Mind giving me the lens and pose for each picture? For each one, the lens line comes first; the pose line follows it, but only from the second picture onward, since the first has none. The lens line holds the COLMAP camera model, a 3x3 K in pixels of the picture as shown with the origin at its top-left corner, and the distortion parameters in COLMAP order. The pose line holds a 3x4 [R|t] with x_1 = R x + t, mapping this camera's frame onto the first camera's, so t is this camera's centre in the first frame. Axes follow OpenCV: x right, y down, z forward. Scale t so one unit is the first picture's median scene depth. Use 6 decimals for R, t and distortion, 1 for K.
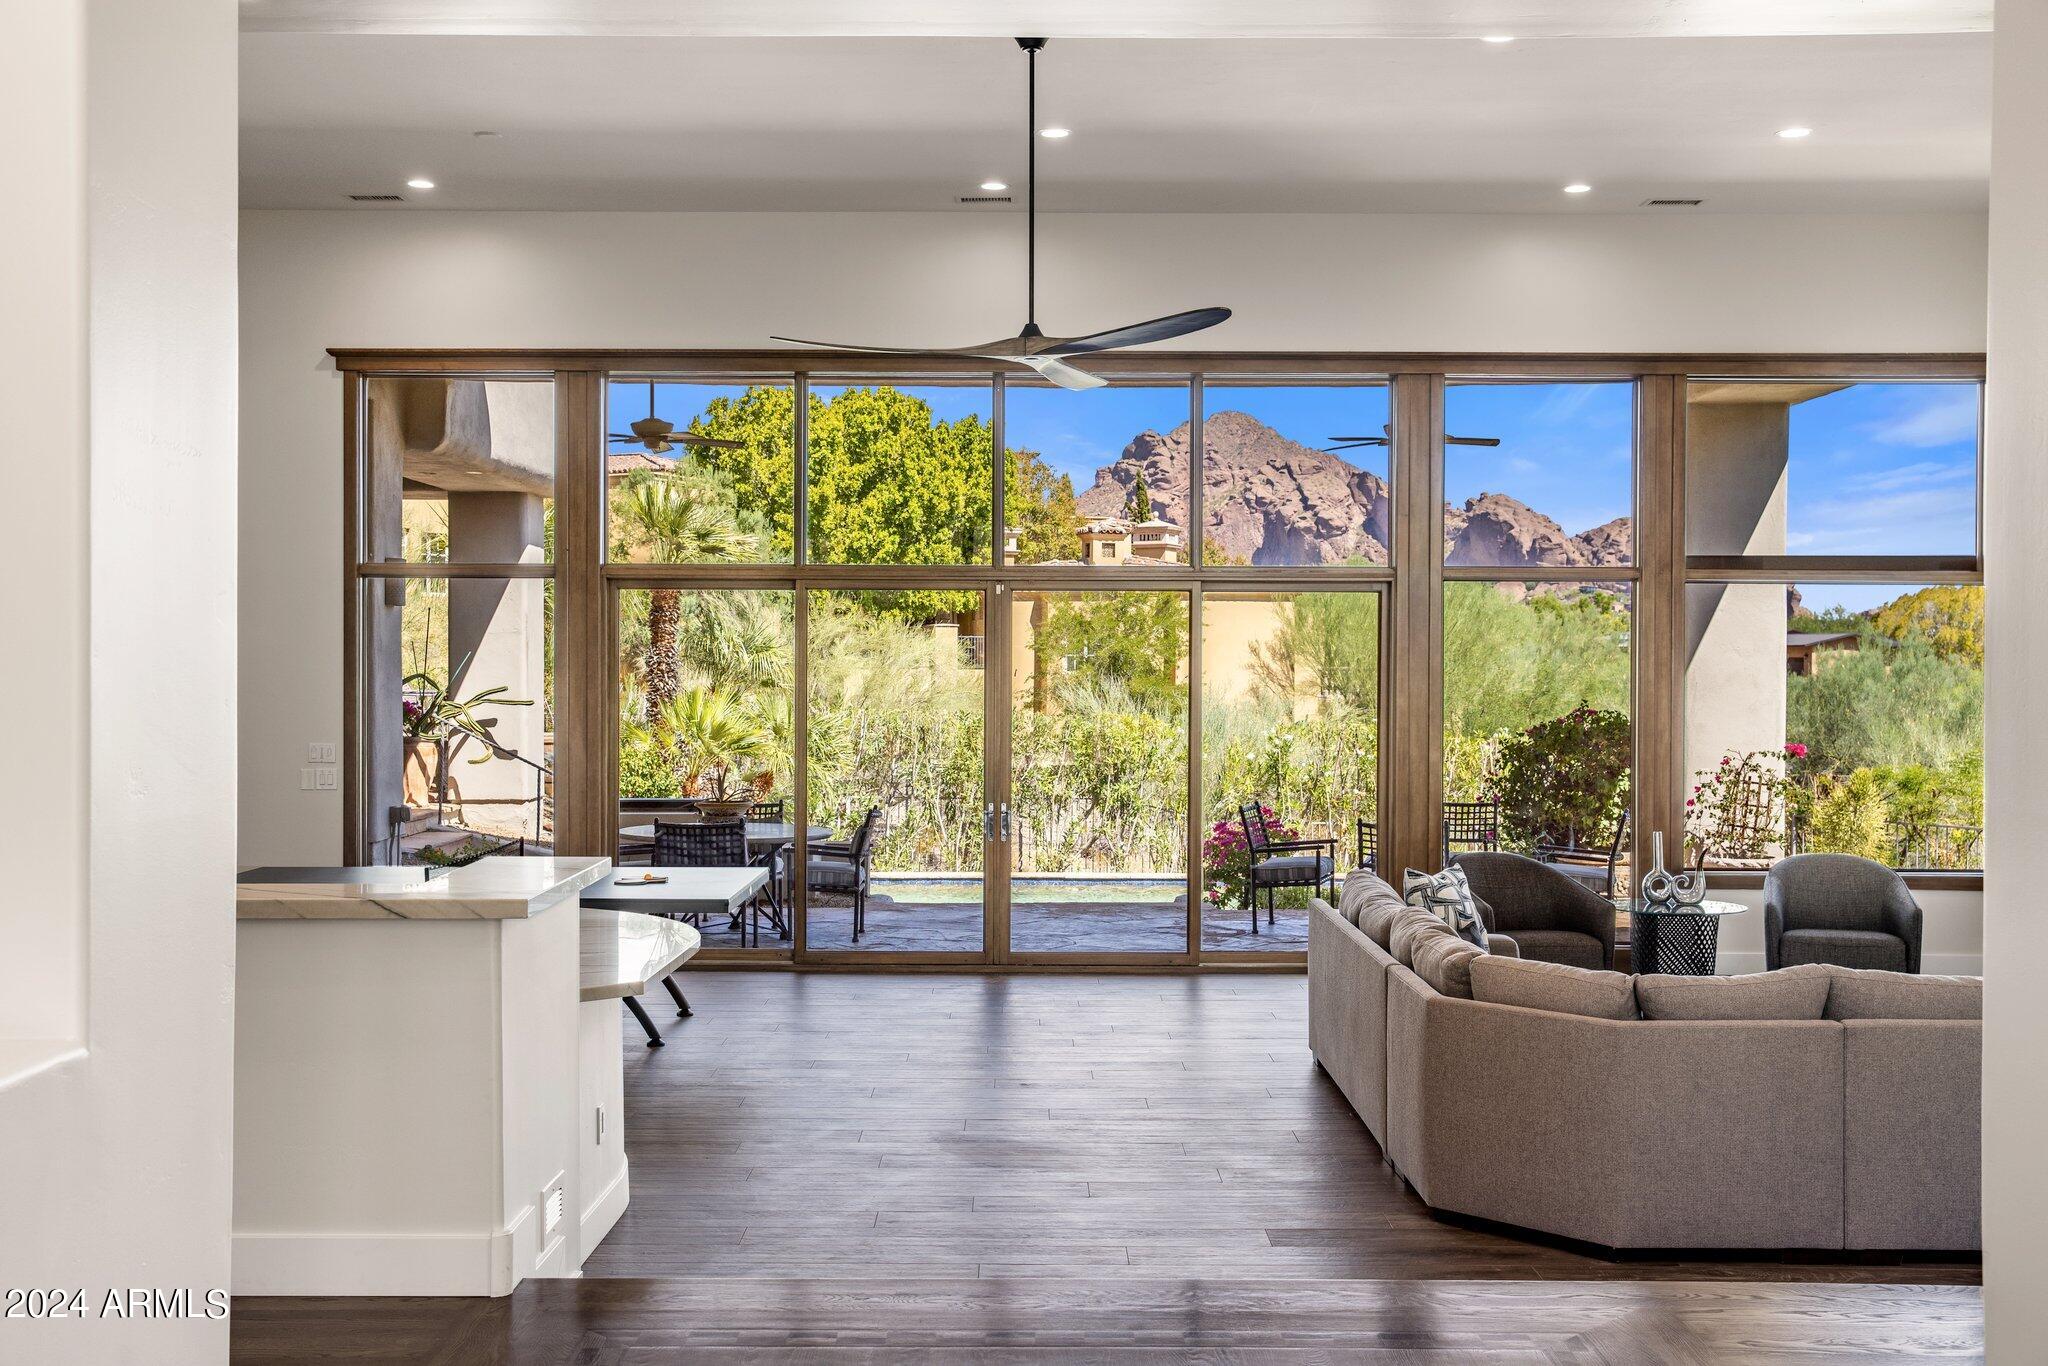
lens RADIAL K [[2062.6, 0, 970.6], [0, 2062.6, 737.6], [0, 0, 1]] dist [0.013029, 0.000000]
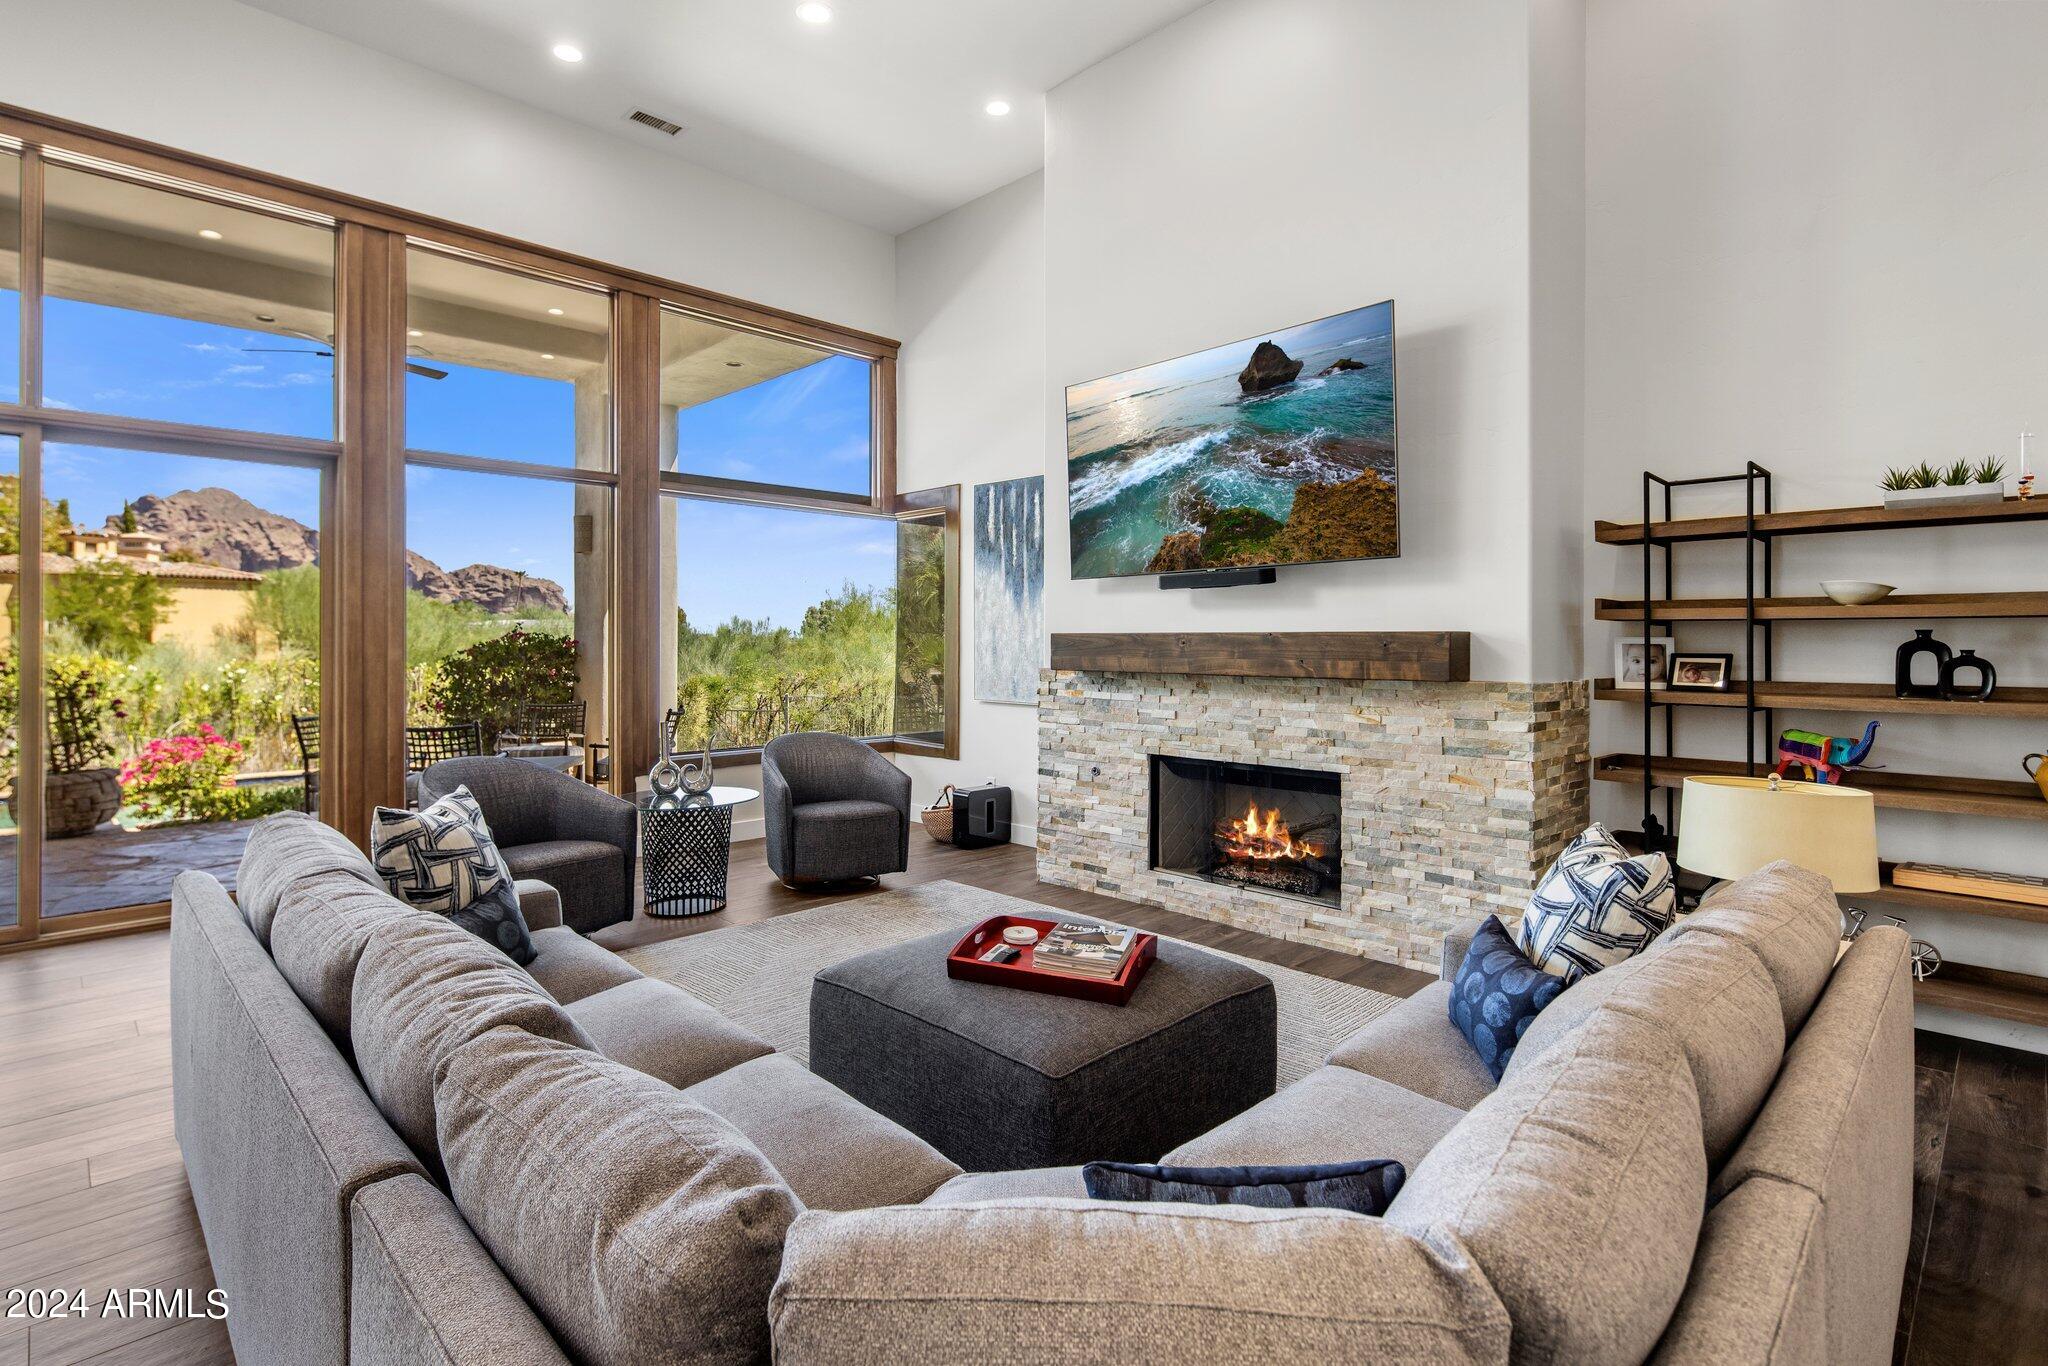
lens RADIAL K [[990.1, 0, 1015.0], [0, 990.1, 633.6], [0, 0, 1]] dist [0.003197, 0.003499]
pose [[0.694631, 0.004990, 0.719349, 0.081493], [0.025595, 0.999171, -0.031646, 0.016970], [-0.718911, 0.040394, 0.693928, 0.408033]]
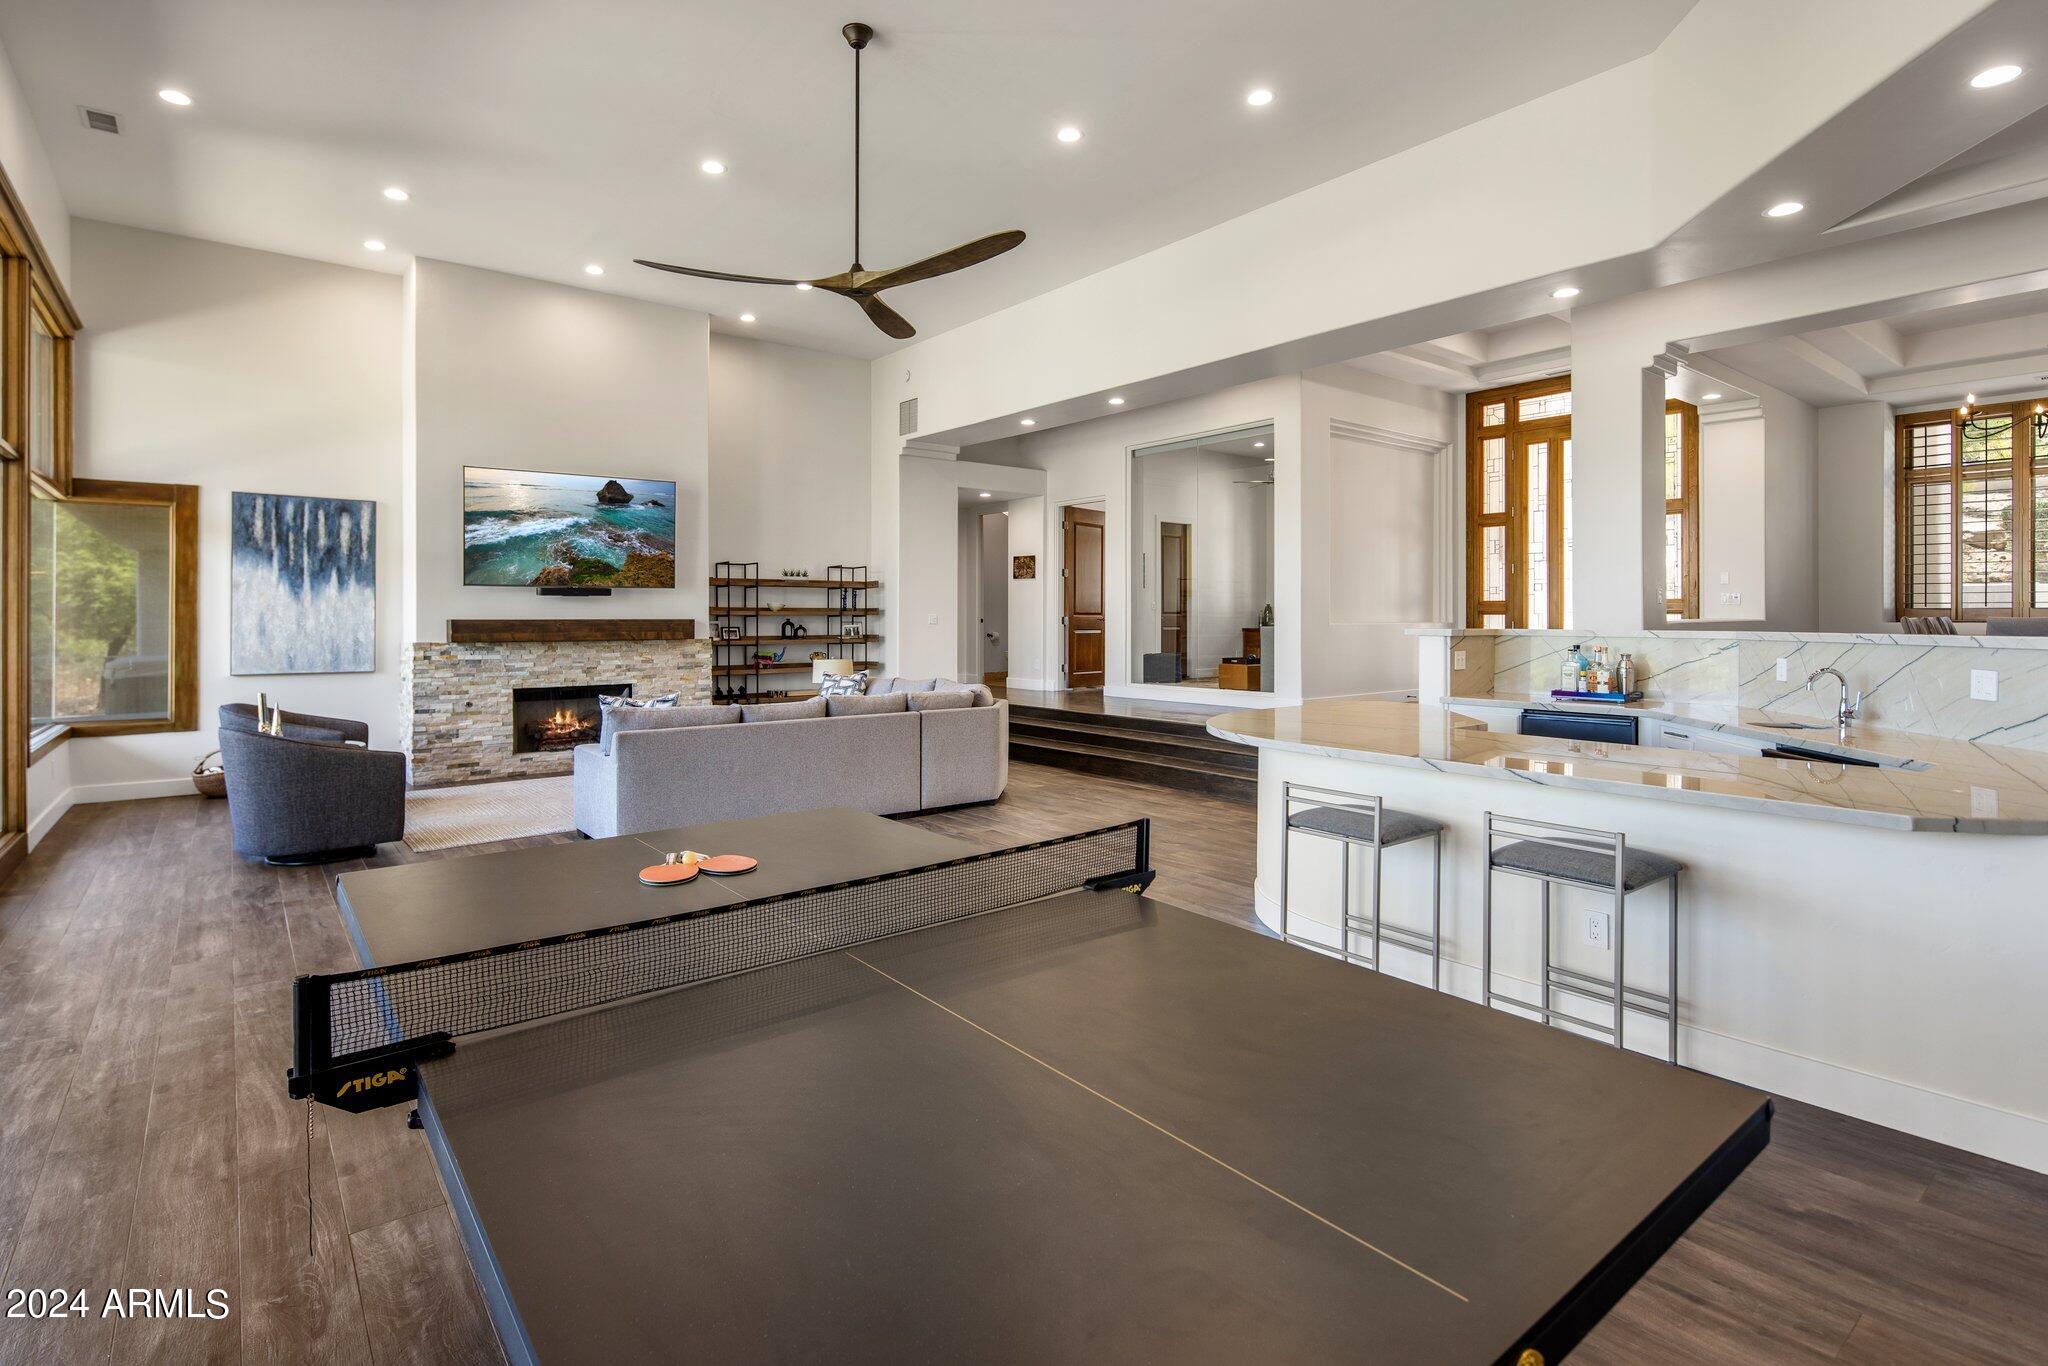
lens RADIAL K [[990.1, 0, 1016.5], [0, 990.1, 627.1], [0, 0, 1]] dist [0.003197, 0.003499]
pose [[-0.640746, -0.011592, 0.767665, -0.282246], [0.026268, 0.998970, 0.037010, -0.001934], [-0.767303, 0.043880, -0.639782, 0.752223]]
